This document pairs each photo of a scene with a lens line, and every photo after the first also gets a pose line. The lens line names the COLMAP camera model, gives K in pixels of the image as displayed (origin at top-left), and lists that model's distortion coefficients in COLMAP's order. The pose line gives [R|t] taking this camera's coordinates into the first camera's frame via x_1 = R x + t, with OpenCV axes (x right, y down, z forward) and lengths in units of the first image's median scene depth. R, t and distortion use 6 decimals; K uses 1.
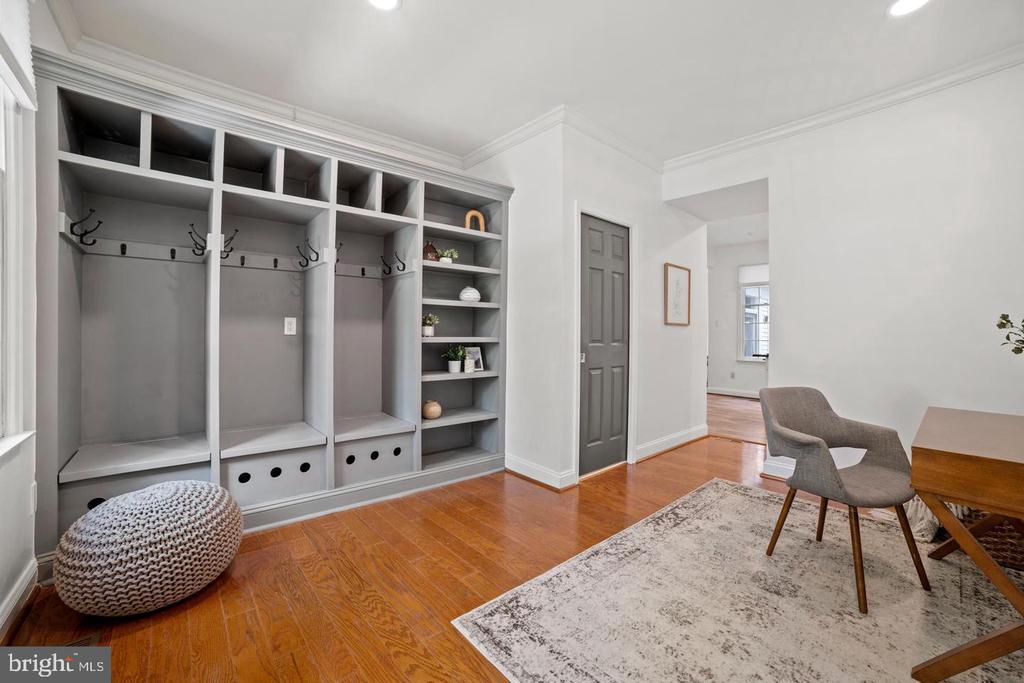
lens RADIAL K [[418.5, 0, 512.7], [0, 418.5, 339.8], [0, 0, 1]] dist [-0.017563, 0.000192]
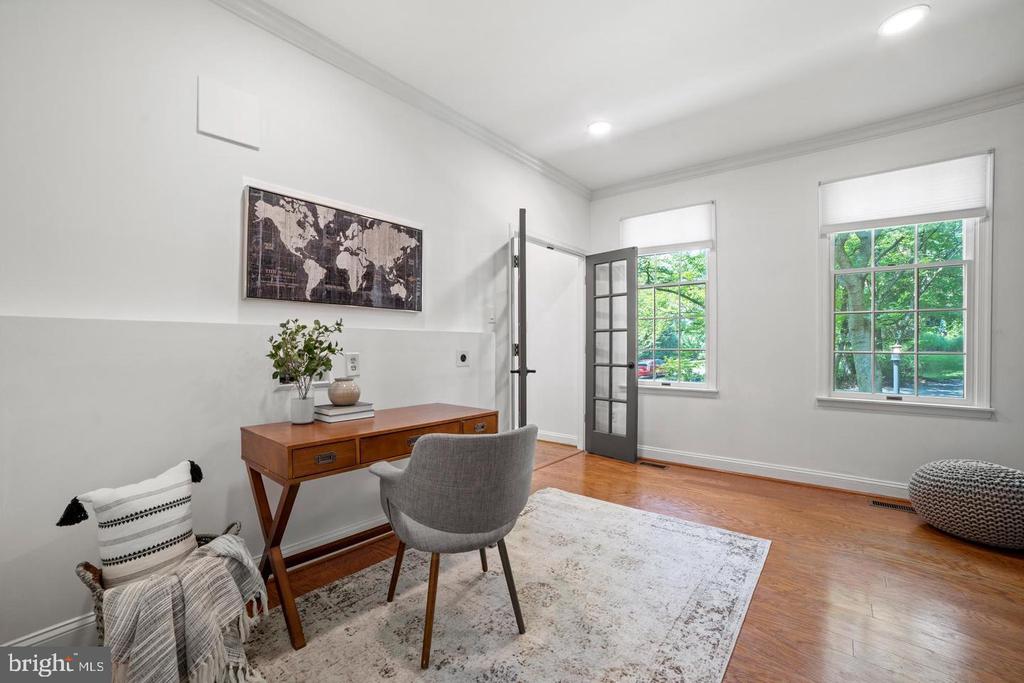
lens RADIAL K [[418.5, 0, 514.6], [0, 418.5, 346.5], [0, 0, 1]] dist [-0.017563, 0.000192]
pose [[-0.986568, -0.019519, -0.162180, 0.851796], [-0.017965, 0.999778, -0.011039, 0.011328], [0.162359, -0.007977, -0.986699, 1.943791]]
